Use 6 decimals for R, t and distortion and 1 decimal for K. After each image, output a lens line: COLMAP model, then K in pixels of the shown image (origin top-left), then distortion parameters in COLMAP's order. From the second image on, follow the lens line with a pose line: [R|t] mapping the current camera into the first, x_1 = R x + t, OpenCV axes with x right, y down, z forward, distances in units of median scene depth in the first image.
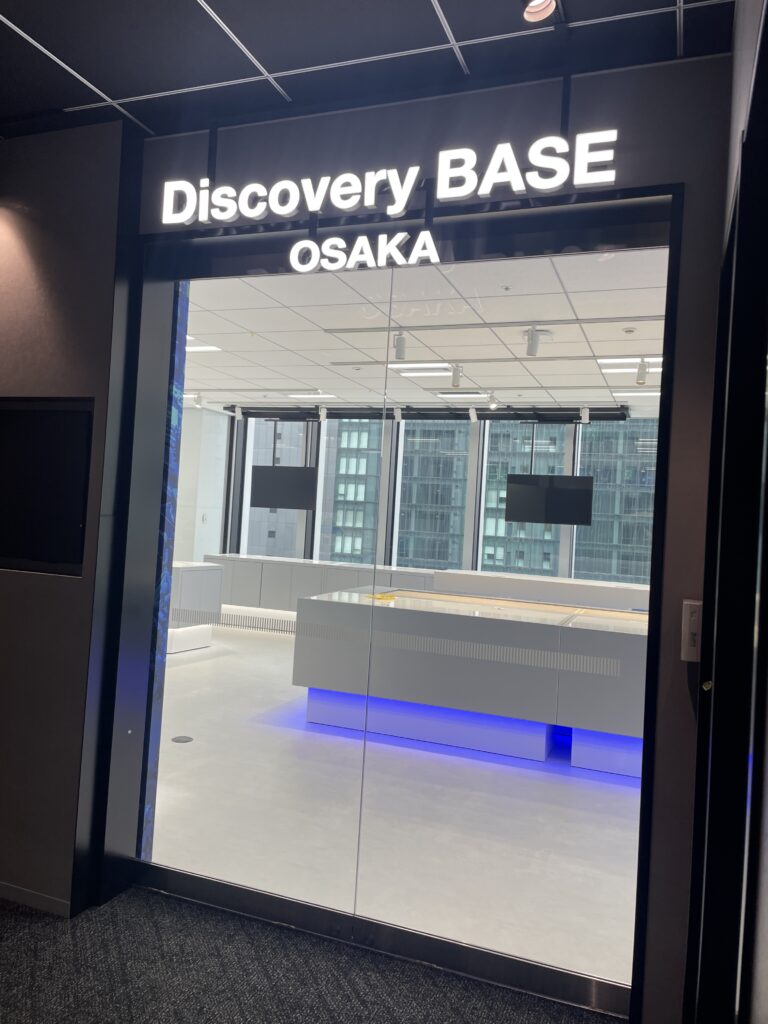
lens RADIAL K [[780.8, 0, 375.8], [0, 780.8, 504.0], [0, 0, 1]] dist [0.082000, -0.098761]
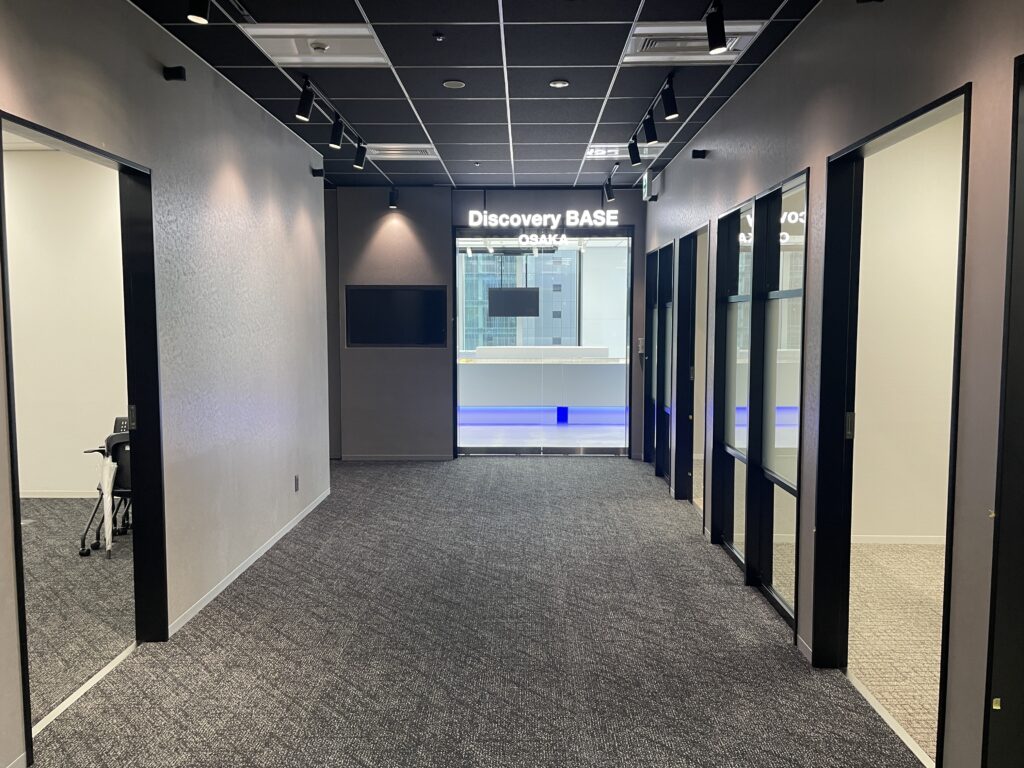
lens RADIAL K [[780.8, 0, 508.6], [0, 780.8, 383.1], [0, 0, 1]] dist [0.082000, -0.098761]
pose [[0.937616, -0.082393, 0.337770, -0.988907], [0.043412, 0.991655, 0.121389, -0.102947], [-0.344953, -0.099153, 0.933368, -1.543769]]
